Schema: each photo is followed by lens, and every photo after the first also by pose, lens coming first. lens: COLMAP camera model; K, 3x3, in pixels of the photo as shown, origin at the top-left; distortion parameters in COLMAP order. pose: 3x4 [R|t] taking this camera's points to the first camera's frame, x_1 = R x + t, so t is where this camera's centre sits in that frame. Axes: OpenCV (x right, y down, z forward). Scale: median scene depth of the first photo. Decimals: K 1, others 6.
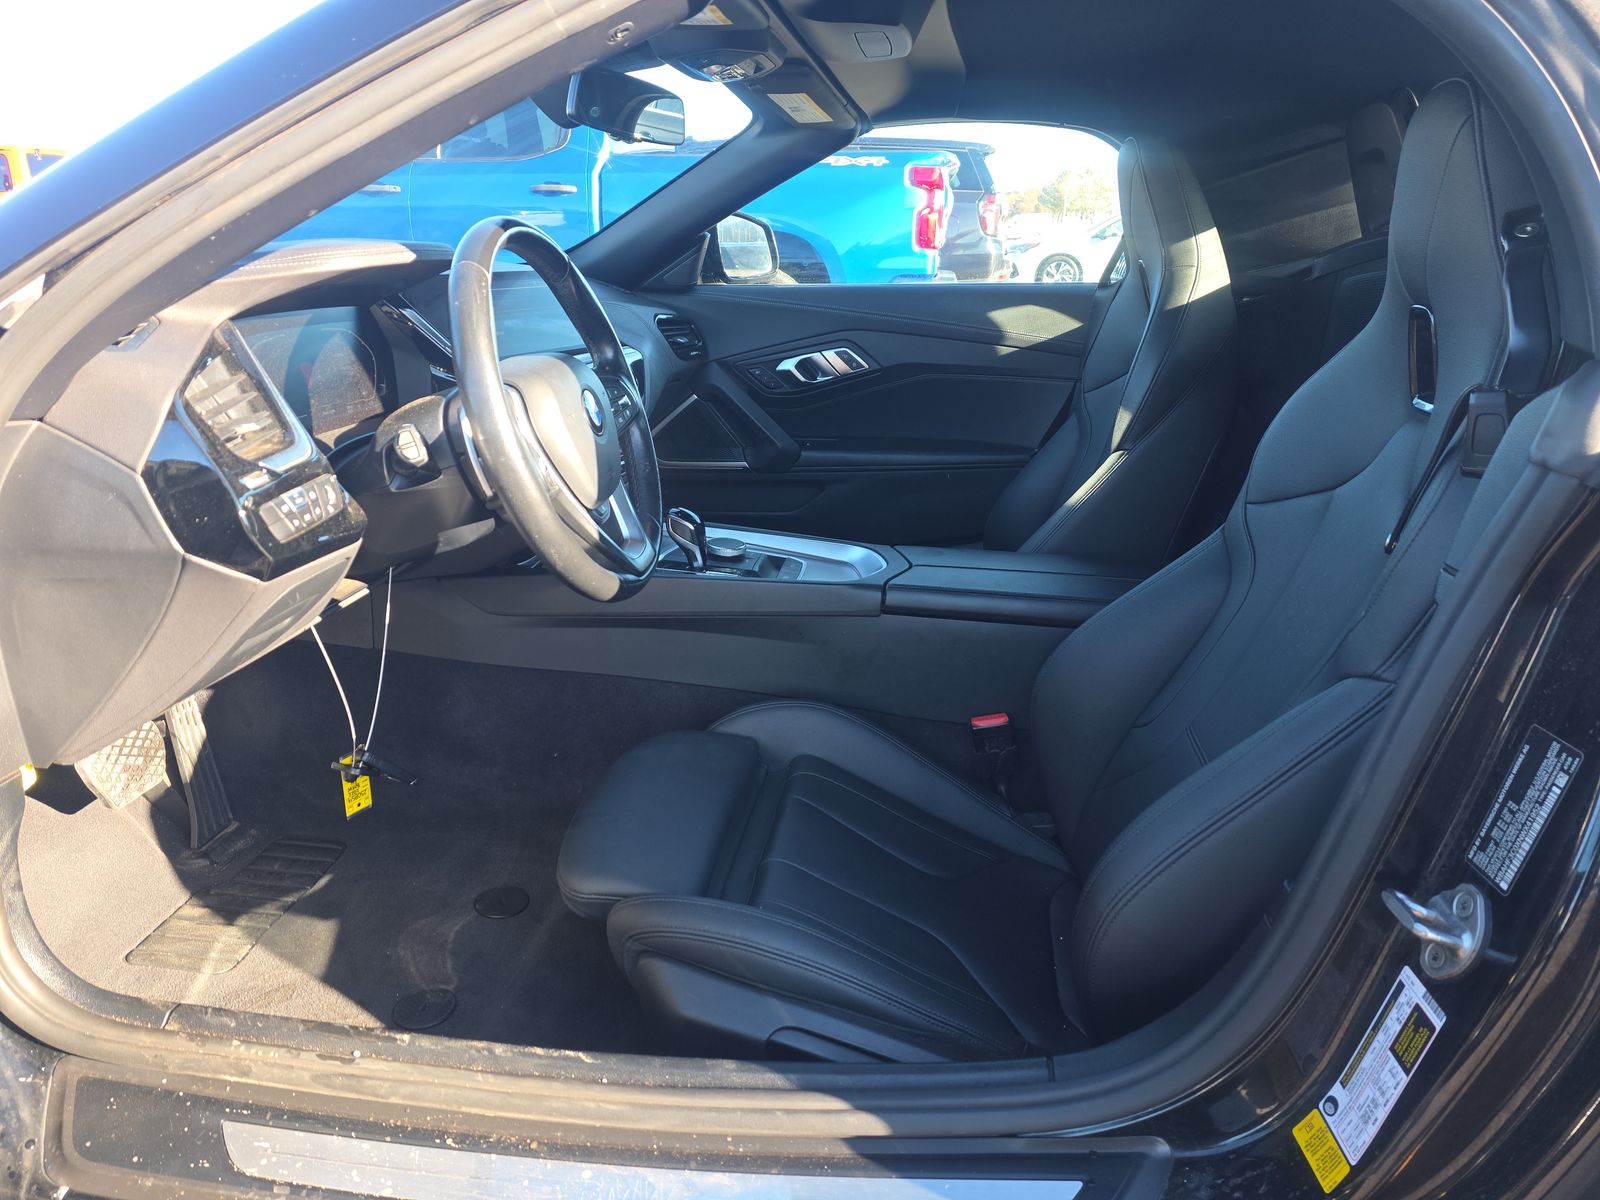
lens RADIAL K [[1059.2, 0, 789.6], [0, 1059.2, 592.4], [0, 0, 1]] dist [0.007907, -0.000133]
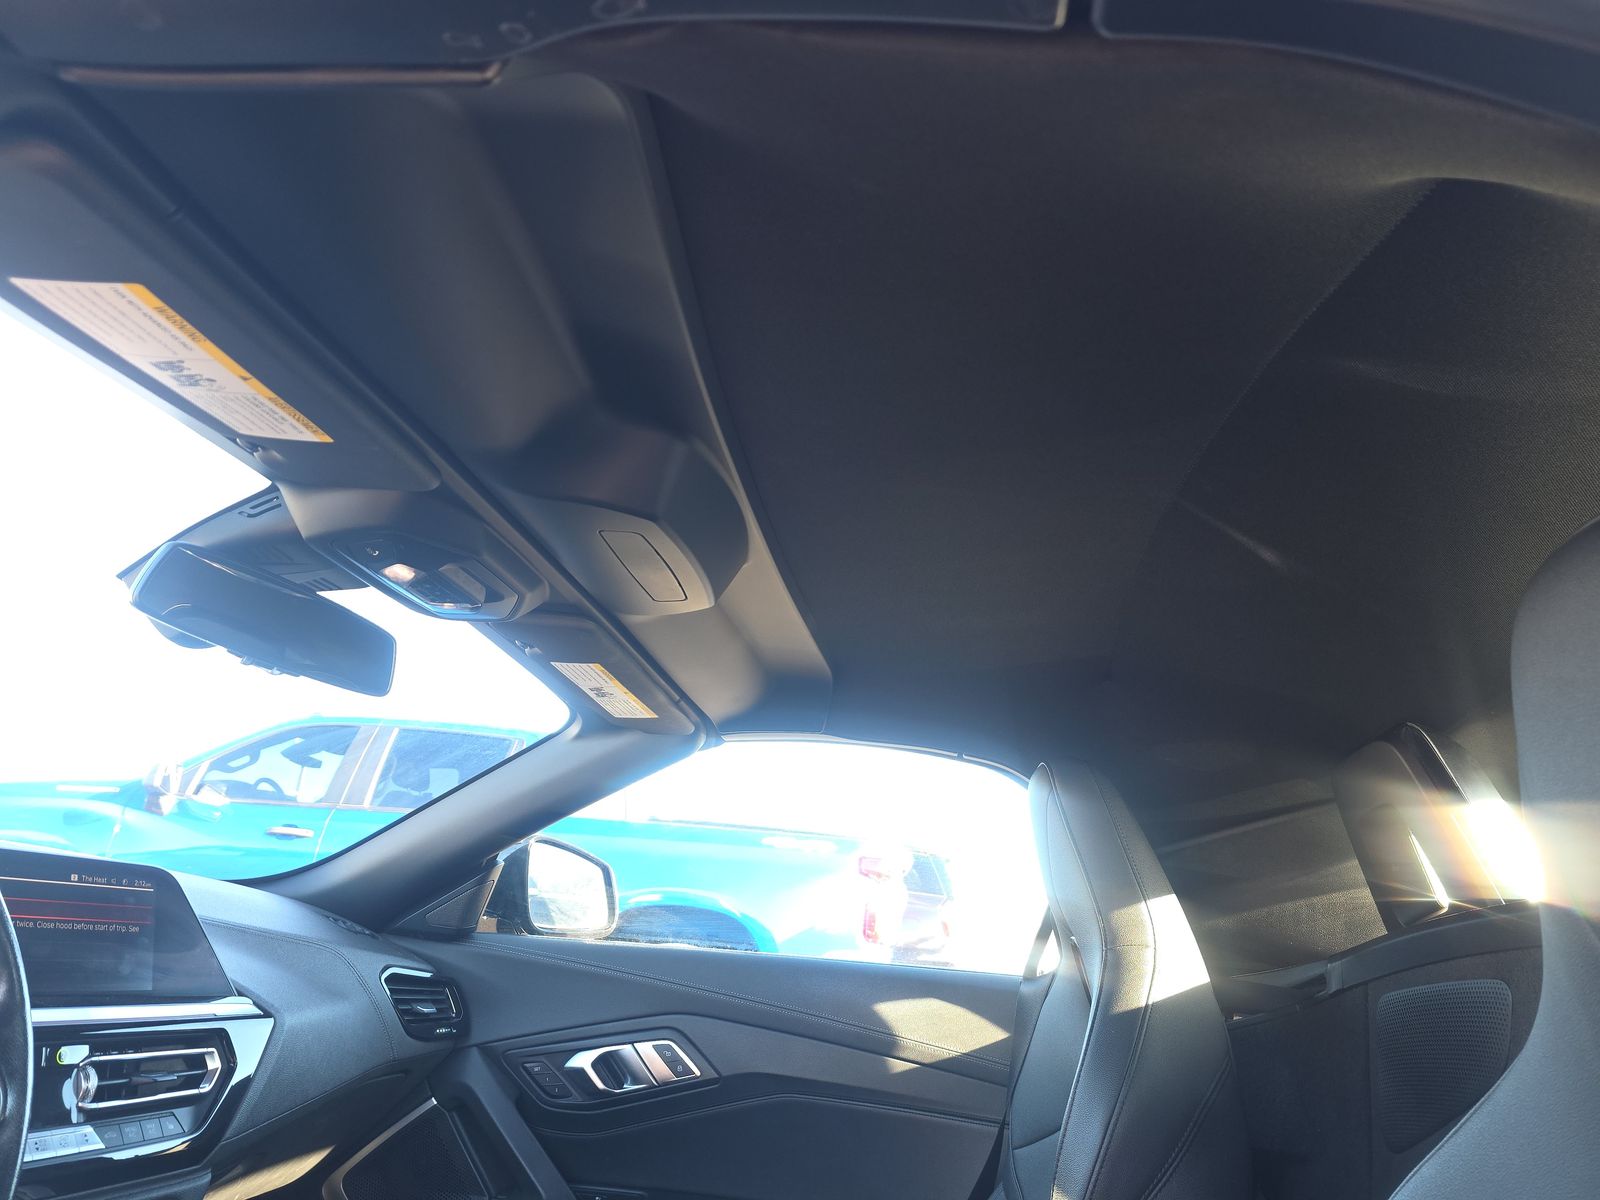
lens RADIAL K [[1070.9, 0, 811.0], [0, 1070.9, 586.0], [0, 0, 1]] dist [0.046568, -0.012484]
pose [[0.995337, 0.094846, 0.017548, 0.105629], [-0.065909, 0.801603, -0.594213, -0.058264], [-0.070425, 0.590286, 0.804116, 0.262126]]
